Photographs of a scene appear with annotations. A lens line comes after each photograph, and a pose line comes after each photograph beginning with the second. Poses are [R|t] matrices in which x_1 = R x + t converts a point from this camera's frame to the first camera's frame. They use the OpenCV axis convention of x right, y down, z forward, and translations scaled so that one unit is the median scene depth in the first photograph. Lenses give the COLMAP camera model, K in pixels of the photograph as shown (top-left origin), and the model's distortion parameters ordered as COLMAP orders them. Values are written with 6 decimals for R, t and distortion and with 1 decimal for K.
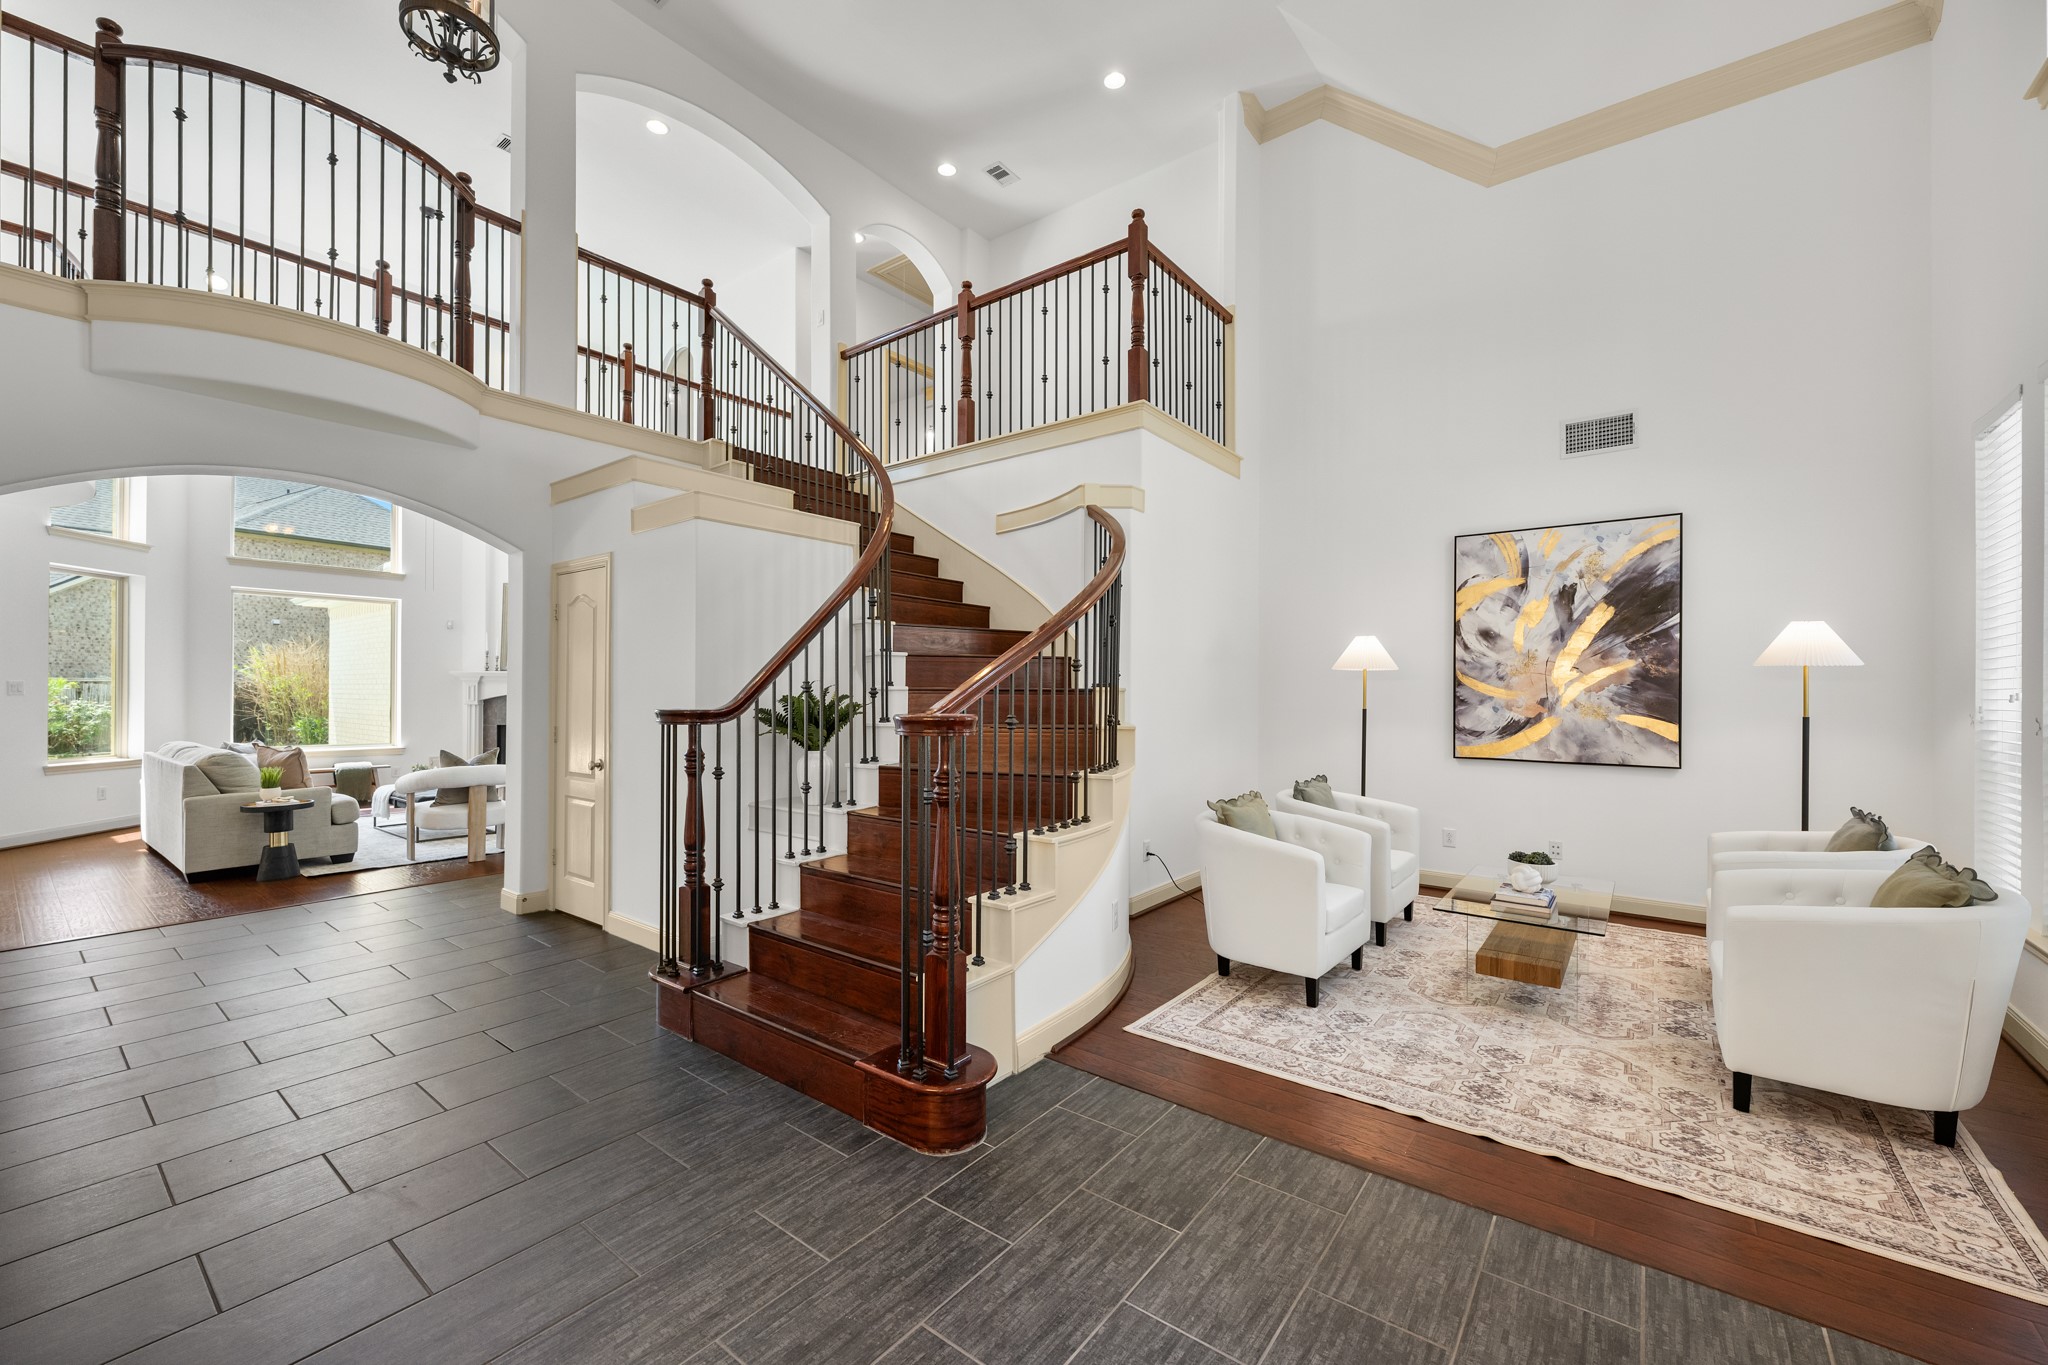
lens RADIAL K [[812.0, 0, 1027.5], [0, 812.0, 690.5], [0, 0, 1]] dist [-0.000786, -0.000032]
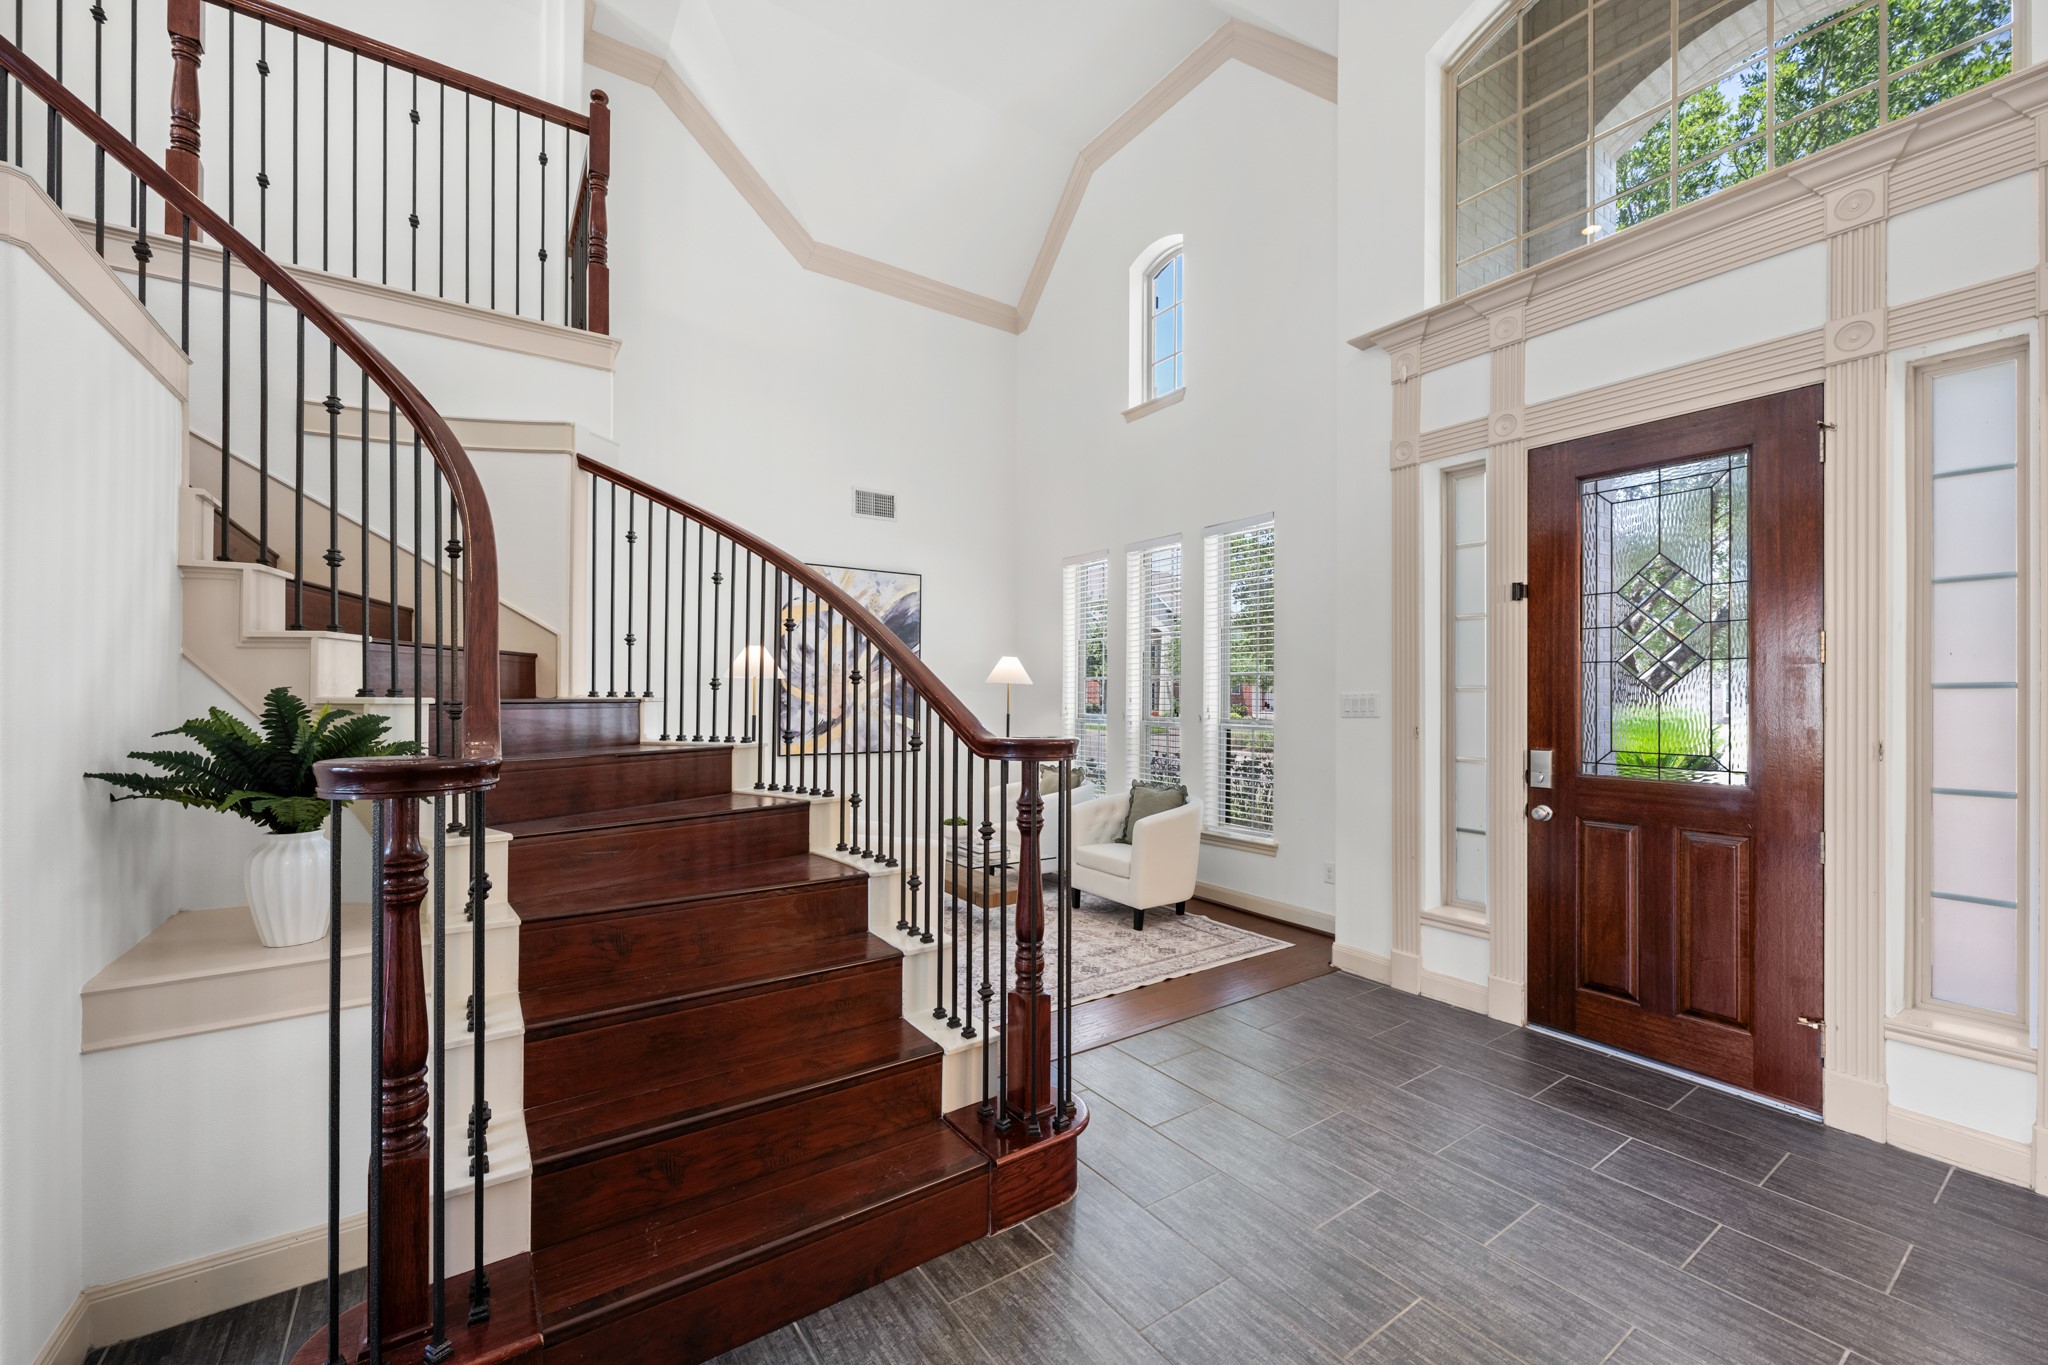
lens RADIAL K [[812.0, 0, 1027.5], [0, 812.0, 690.5], [0, 0, 1]] dist [-0.000786, -0.000032]
pose [[0.297783, 0.004500, 0.954623, -0.510831], [-0.008776, 0.999960, -0.001976, -0.010666], [-0.954593, -0.007790, 0.297810, 0.374298]]
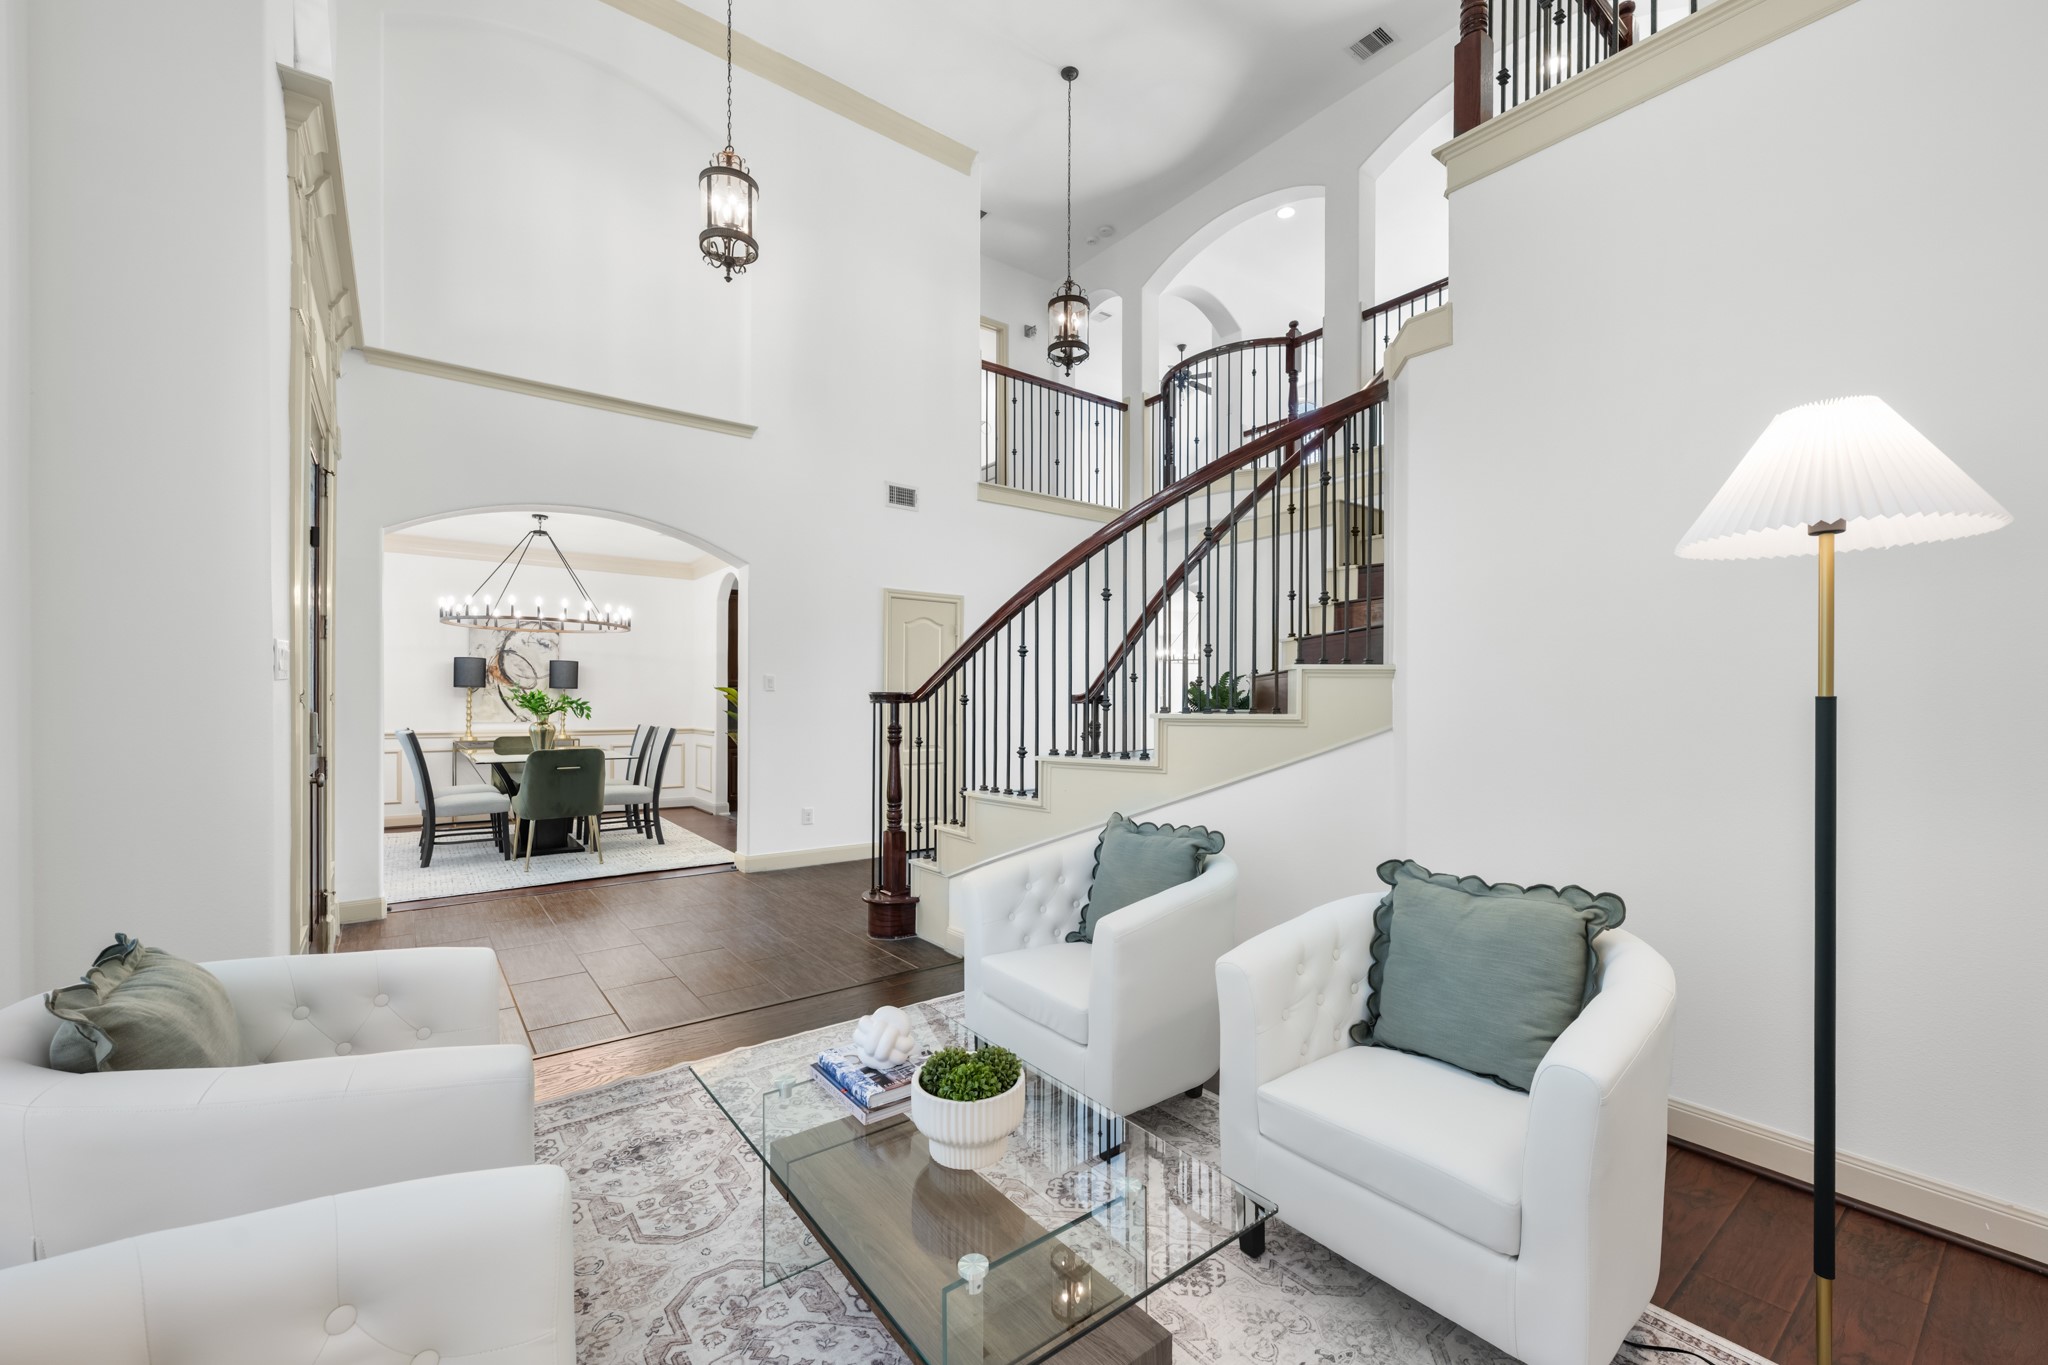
lens RADIAL K [[812.0, 0, 1027.5], [0, 812.0, 690.5], [0, 0, 1]] dist [-0.000786, -0.000032]
pose [[-0.247534, -0.010160, -0.968826, 0.776380], [0.004806, 0.999920, -0.011714, 0.024998], [0.968867, -0.007556, -0.247465, 0.879313]]
